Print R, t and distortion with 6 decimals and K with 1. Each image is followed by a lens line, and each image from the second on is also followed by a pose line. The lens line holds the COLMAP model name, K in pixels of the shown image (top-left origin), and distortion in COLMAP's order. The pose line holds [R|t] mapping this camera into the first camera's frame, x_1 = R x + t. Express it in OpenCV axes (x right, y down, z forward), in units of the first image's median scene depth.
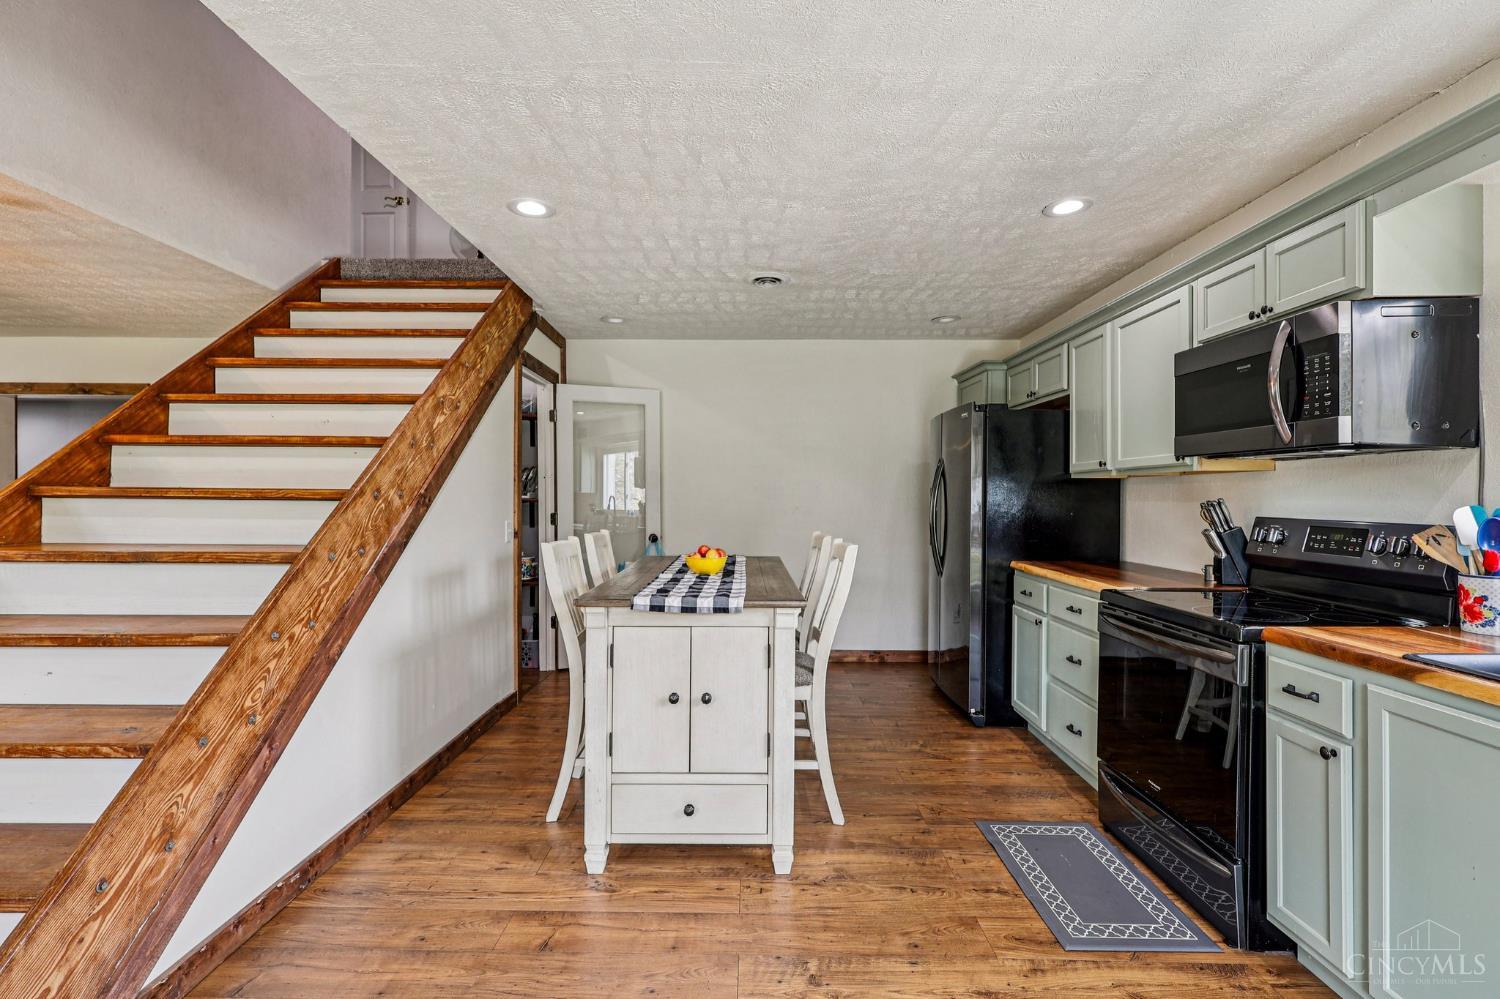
lens RADIAL K [[698.3, 0, 747.1], [0, 698.3, 501.9], [0, 0, 1]] dist [-0.000842, 0.002286]
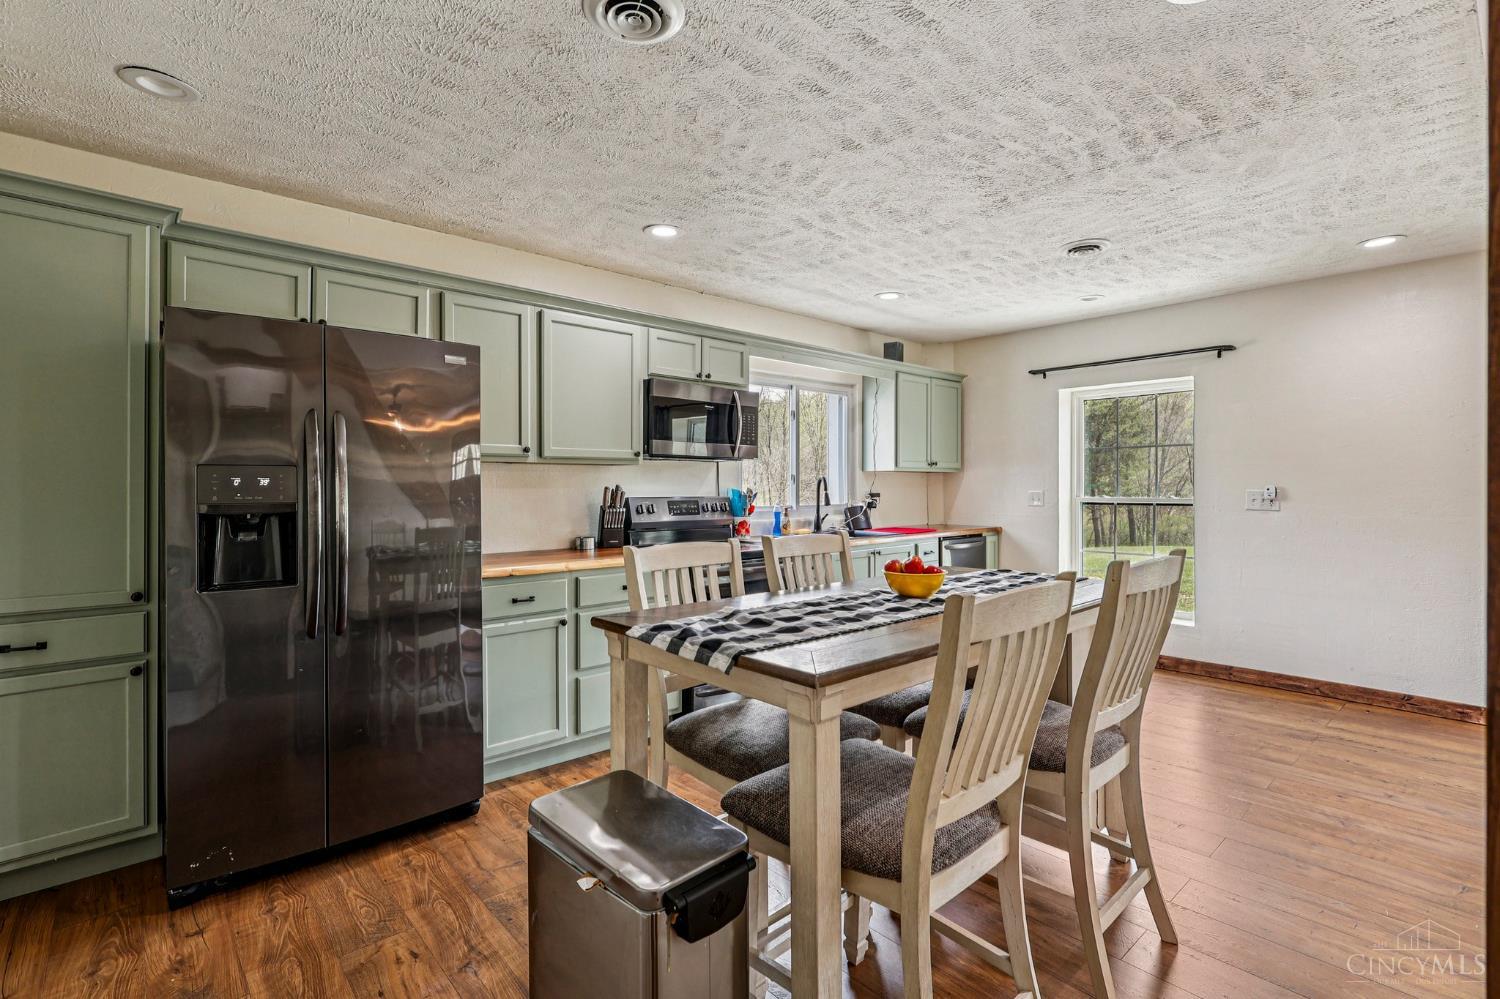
lens RADIAL K [[698.3, 0, 746.6], [0, 698.3, 491.6], [0, 0, 1]] dist [-0.000842, 0.002286]
pose [[-0.671871, -0.006982, 0.740635, -0.547873], [0.006839, 0.999854, 0.015630, -0.012677], [-0.740637, 0.015567, -0.671725, 1.893303]]
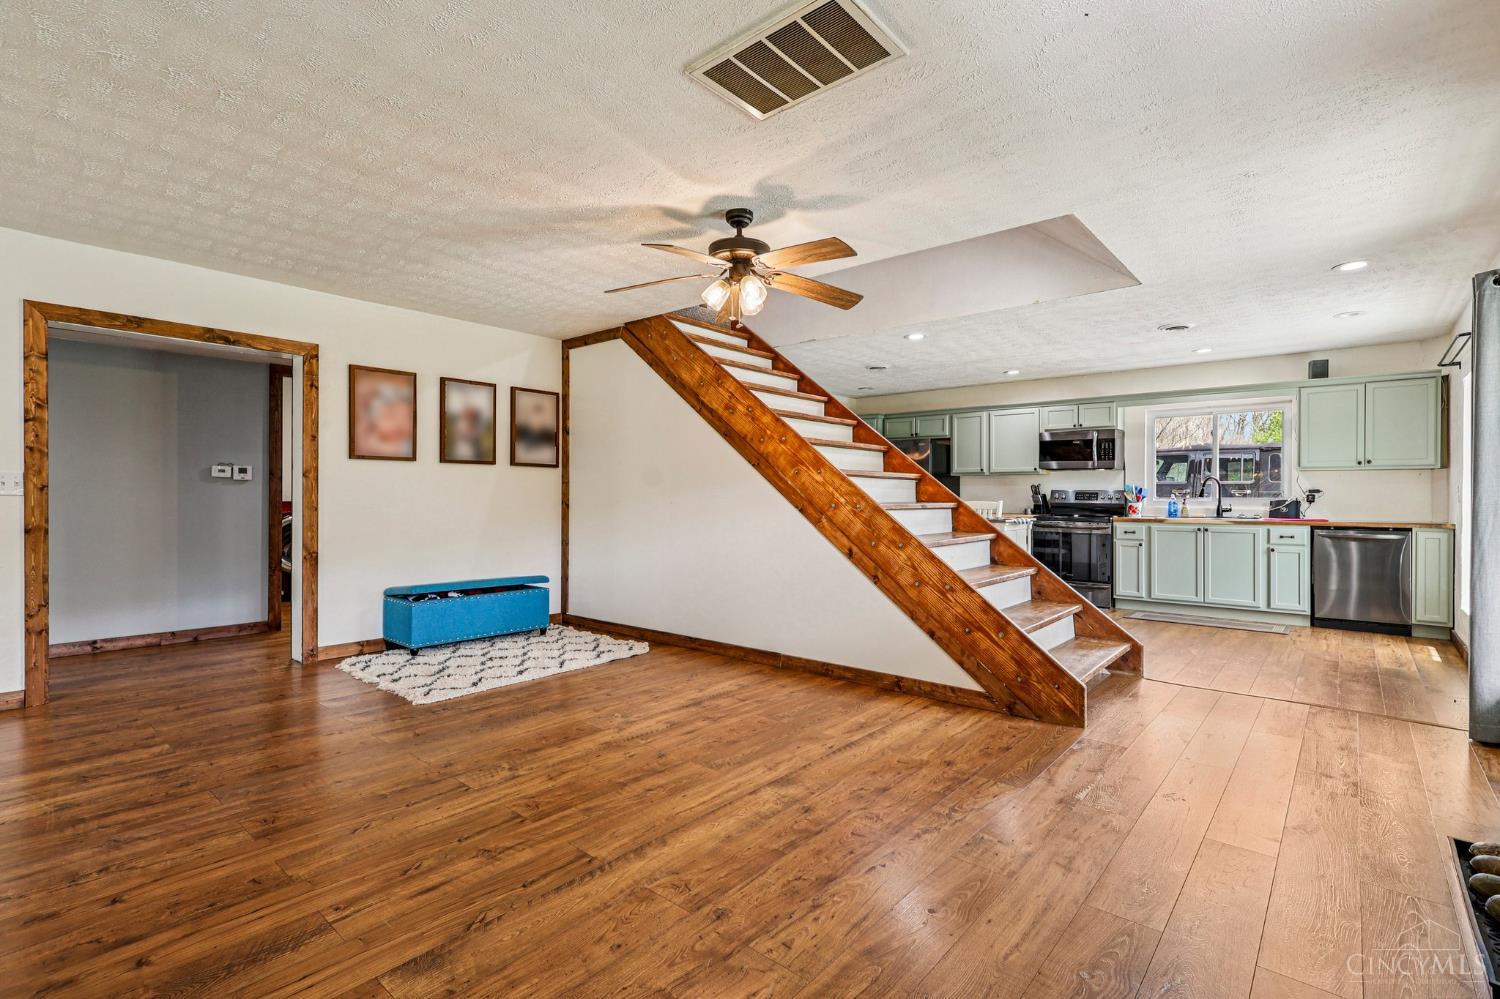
lens RADIAL K [[698.3, 0, 751.6], [0, 698.3, 498.6], [0, 0, 1]] dist [-0.000842, 0.002286]
pose [[0.642670, -0.006053, 0.766119, -2.453291], [0.005435, 0.999980, 0.003342, 0.043117], [-0.766124, 0.002017, 0.642690, 0.081295]]
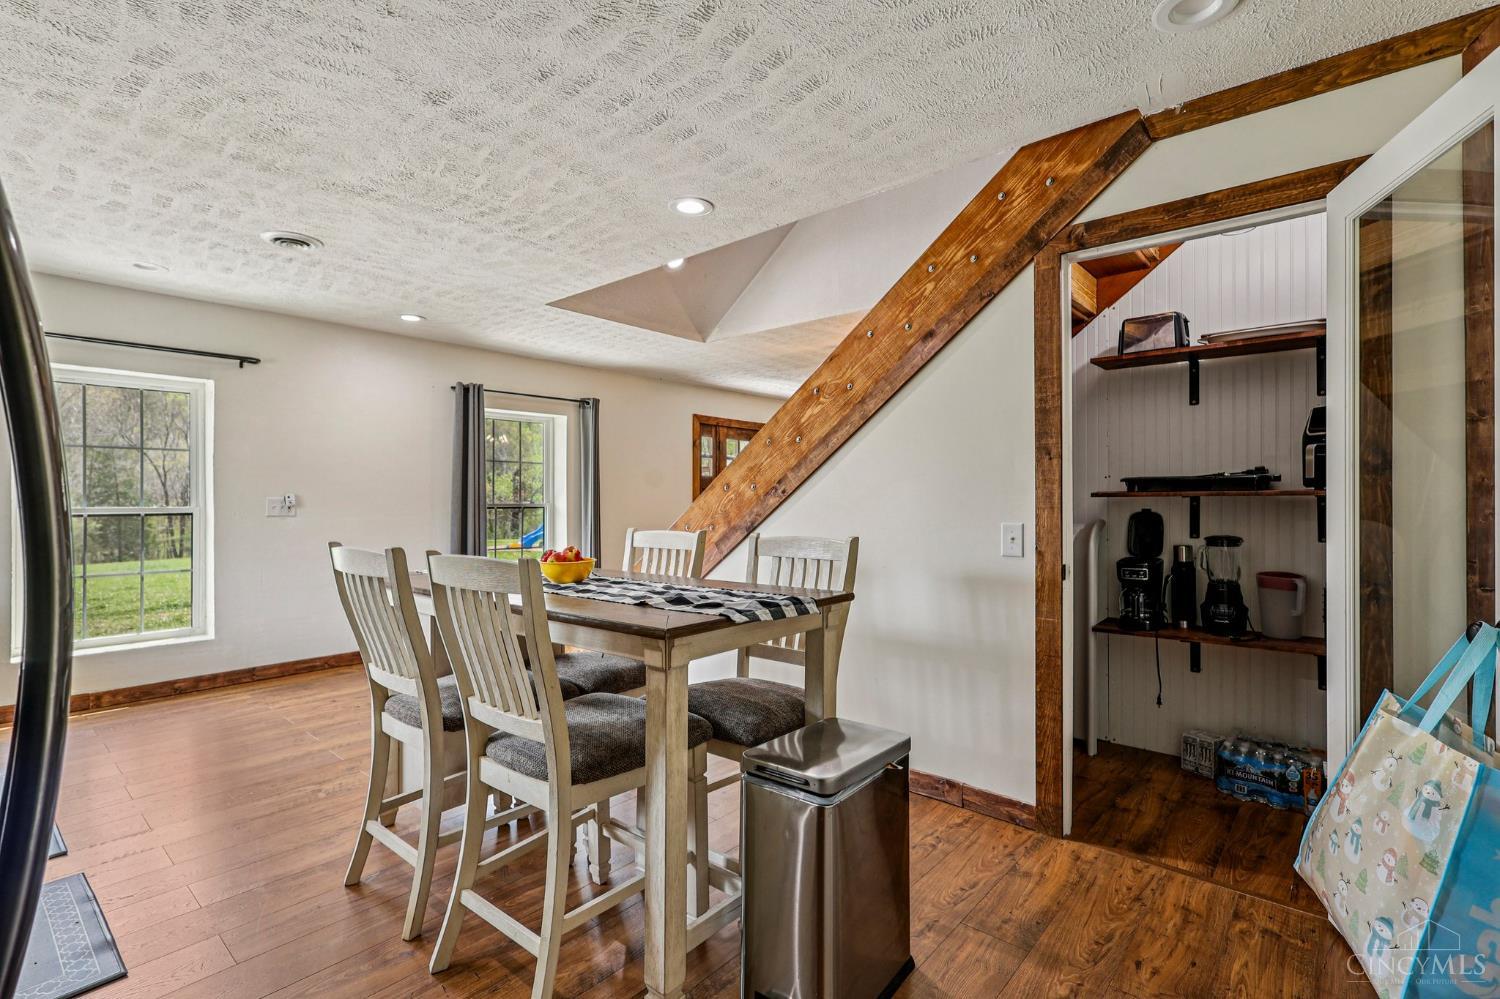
lens RADIAL K [[698.3, 0, 740.5], [0, 698.3, 497.4], [0, 0, 1]] dist [-0.000842, 0.002286]
pose [[-0.658510, -0.005726, -0.752550, 0.473442], [-0.008248, 0.999966, -0.000391, 0.008708], [0.752527, 0.005949, -0.658535, 1.969817]]
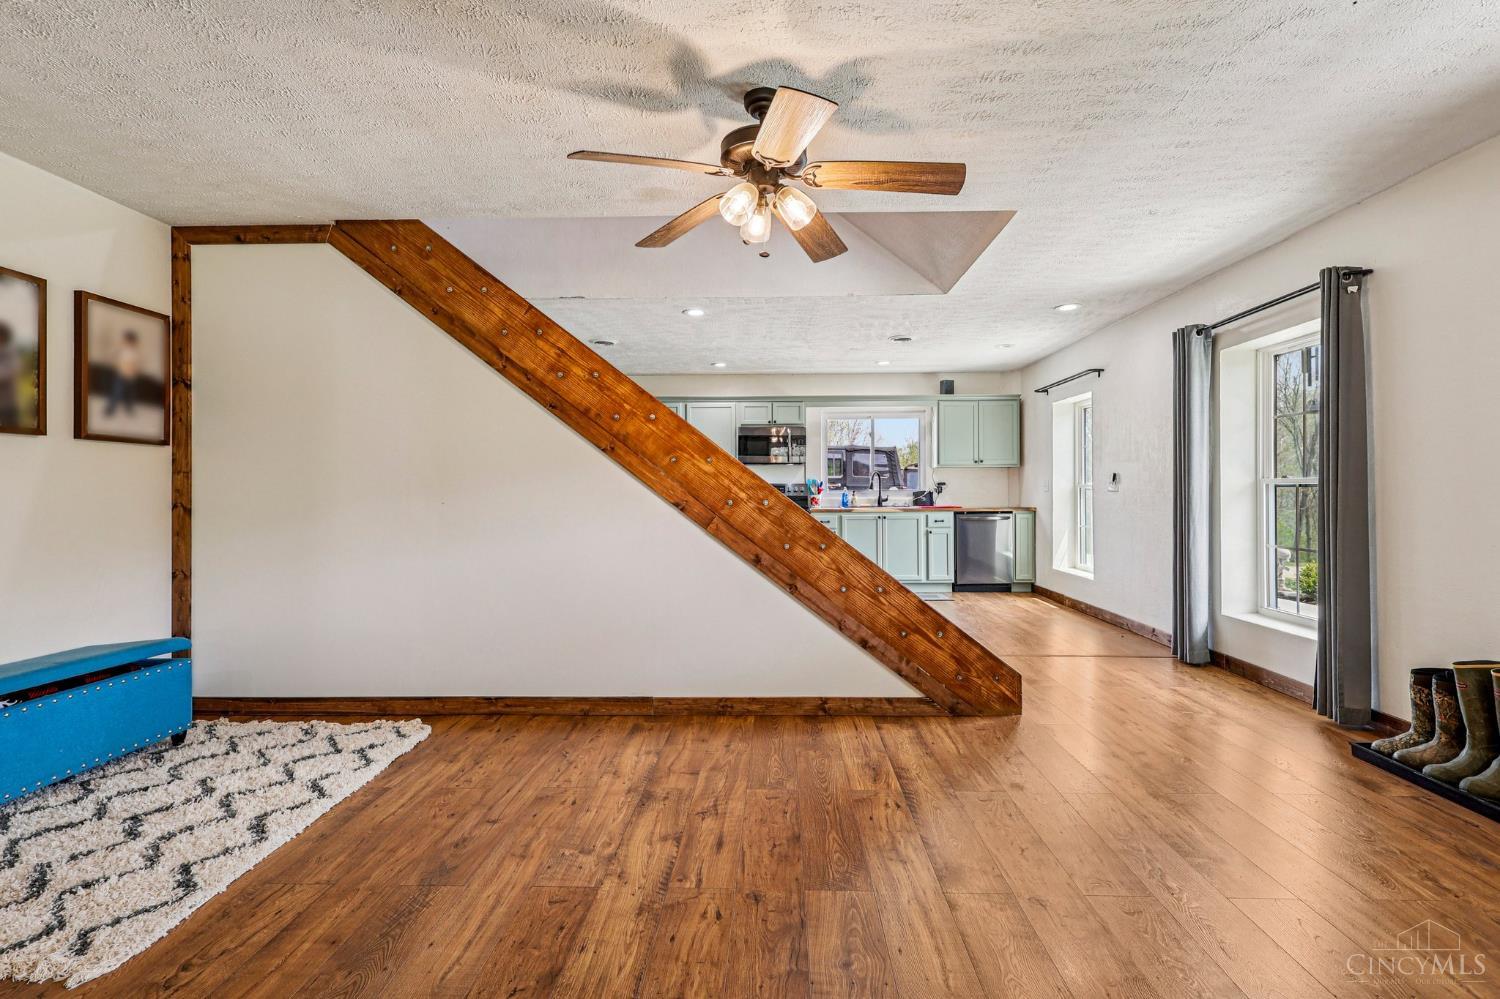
lens RADIAL K [[698.3, 0, 759.0], [0, 698.3, 488.4], [0, 0, 1]] dist [-0.000842, 0.002286]
pose [[0.017029, -0.003439, 0.999849, -2.403485], [0.012451, 0.999917, 0.003227, 0.035855], [-0.999777, 0.012394, 0.017070, 0.922966]]
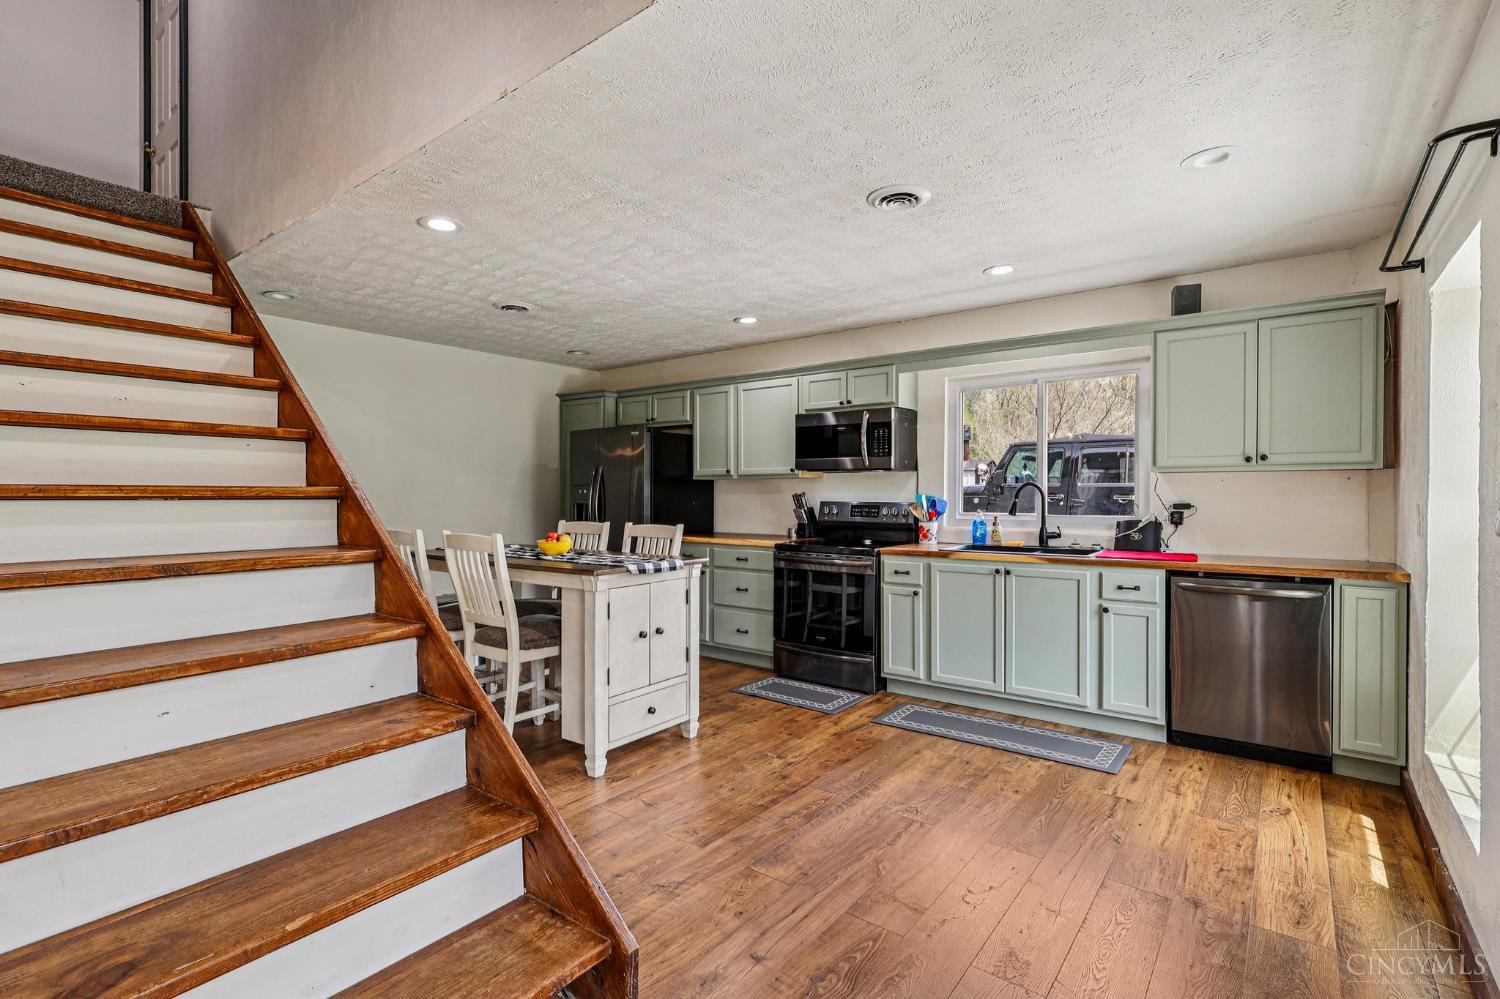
lens RADIAL K [[698.3, 0, 745.0], [0, 698.3, 501.6], [0, 0, 1]] dist [-0.000842, 0.002286]
pose [[0.609792, -0.015594, 0.792408, -1.001052], [0.010660, 0.999877, 0.011473, -0.002943], [-0.792490, 0.001451, 0.609883, -0.027439]]
